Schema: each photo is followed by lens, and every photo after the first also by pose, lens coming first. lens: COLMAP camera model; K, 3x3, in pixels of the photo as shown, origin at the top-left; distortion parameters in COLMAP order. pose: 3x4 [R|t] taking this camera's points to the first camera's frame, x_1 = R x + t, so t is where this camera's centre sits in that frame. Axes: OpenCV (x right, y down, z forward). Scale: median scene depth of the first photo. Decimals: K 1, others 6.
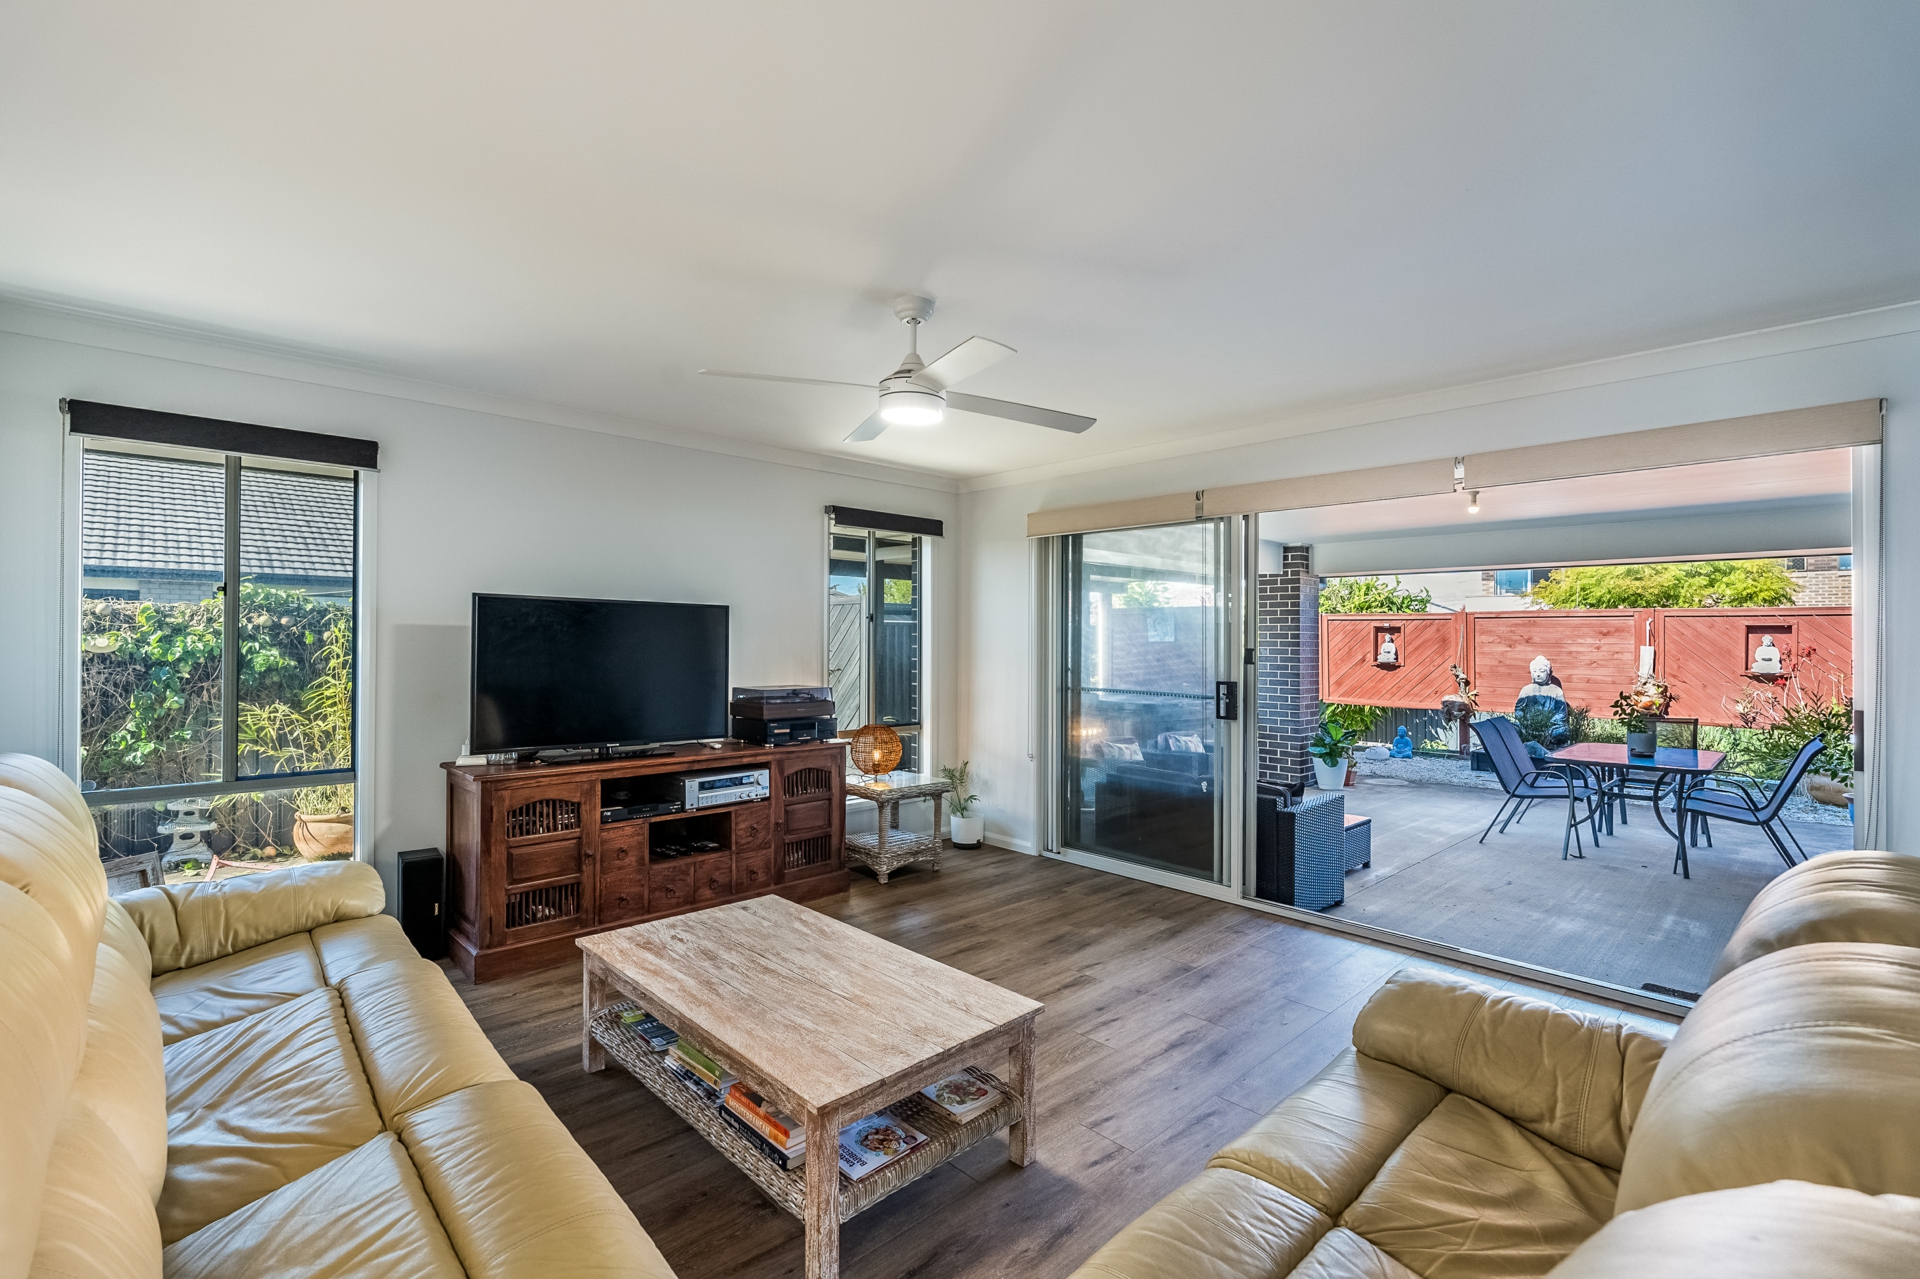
lens RADIAL K [[846.3, 0, 960.0], [0, 846.3, 639.5], [0, 0, 1]] dist [-0.000058, -0.000005]
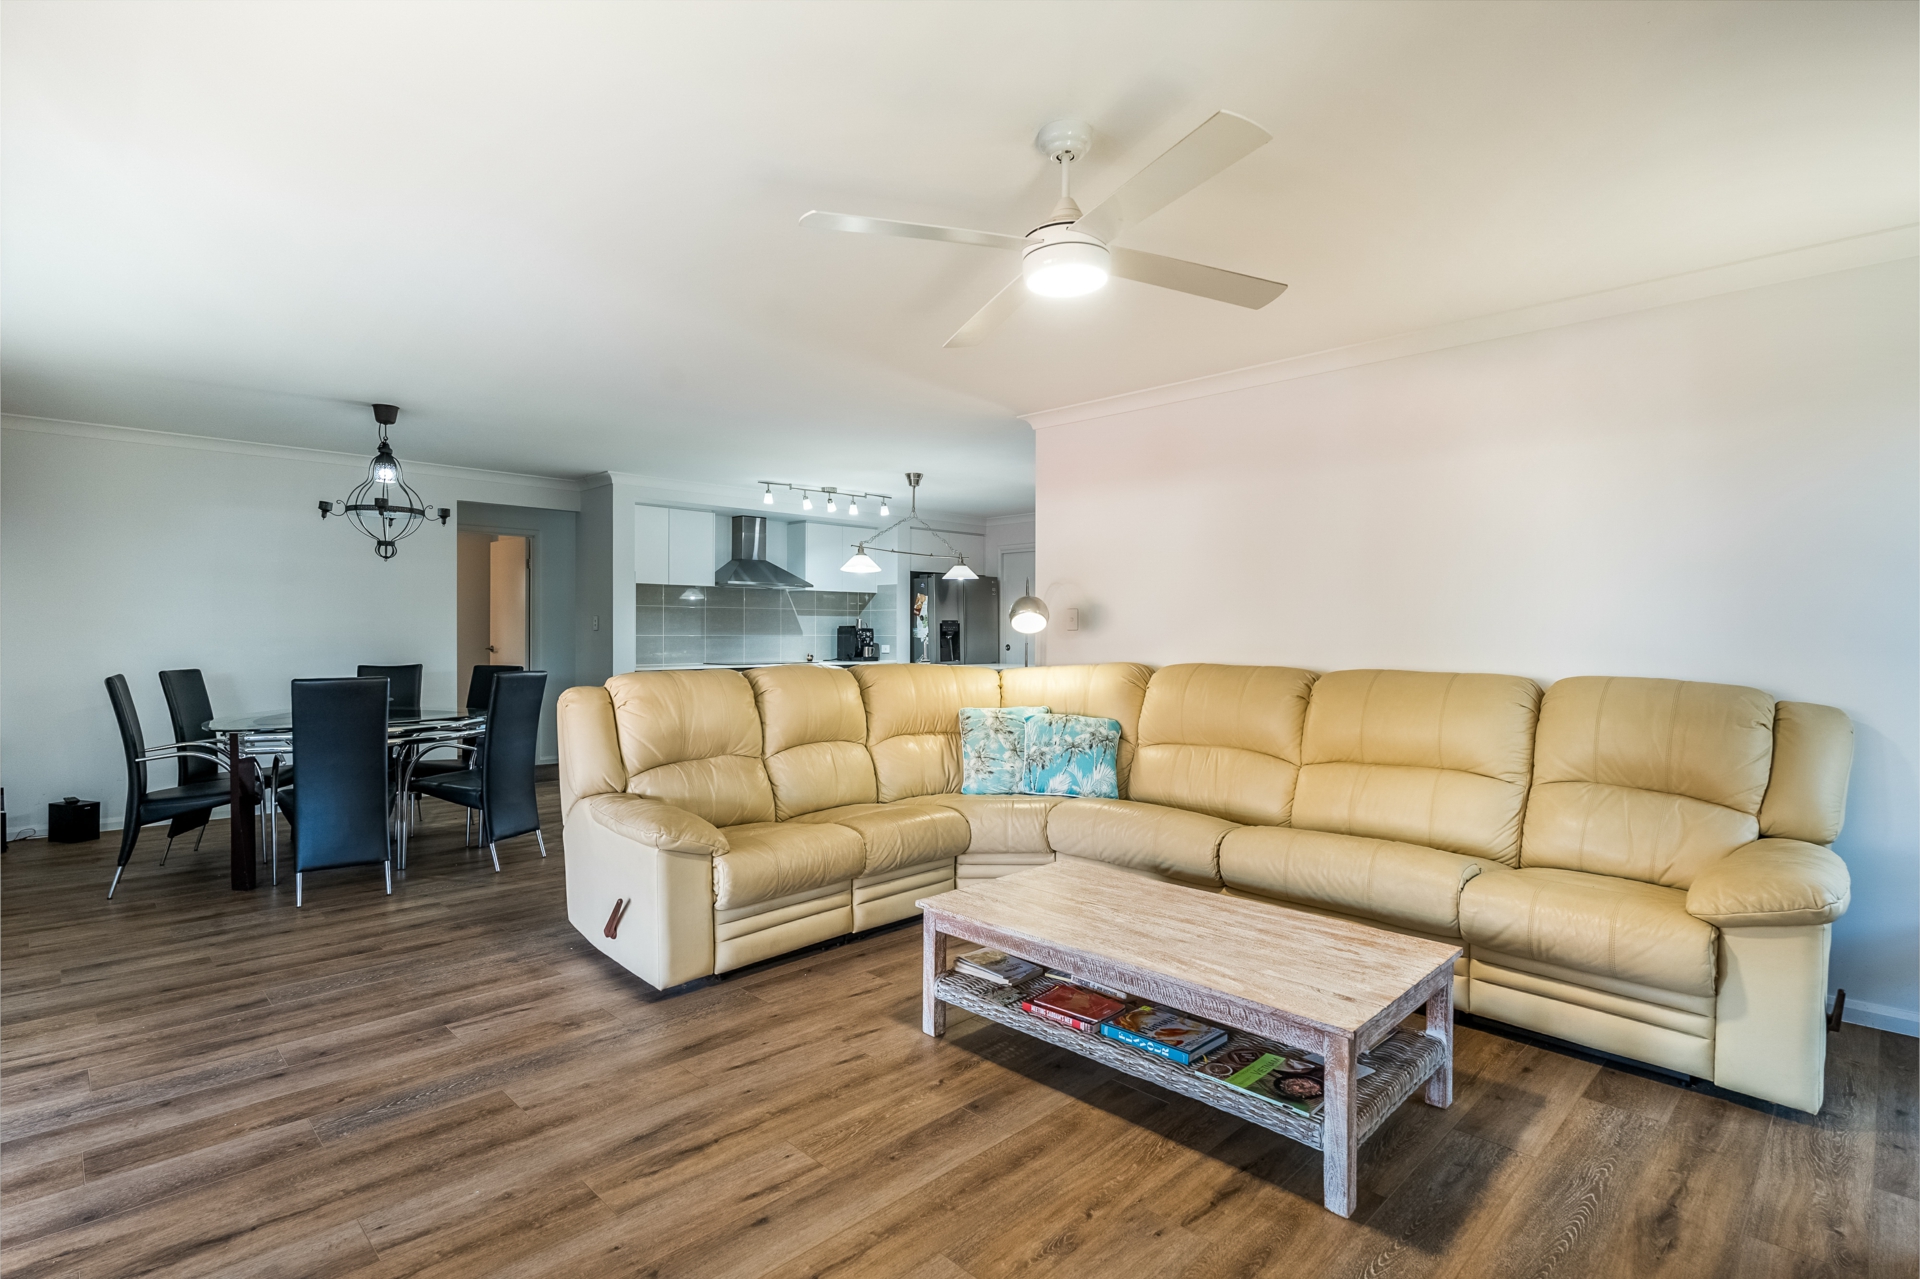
lens RADIAL K [[911.6, 0, 960.0], [0, 911.6, 639.5], [0, 0, 1]] dist [-0.004714, -0.000274]
pose [[-0.999719, -0.010961, -0.021016, 0.058650], [-0.011003, 0.999938, 0.001910, 0.056337], [0.020993, 0.002141, -0.999777, 1.868582]]
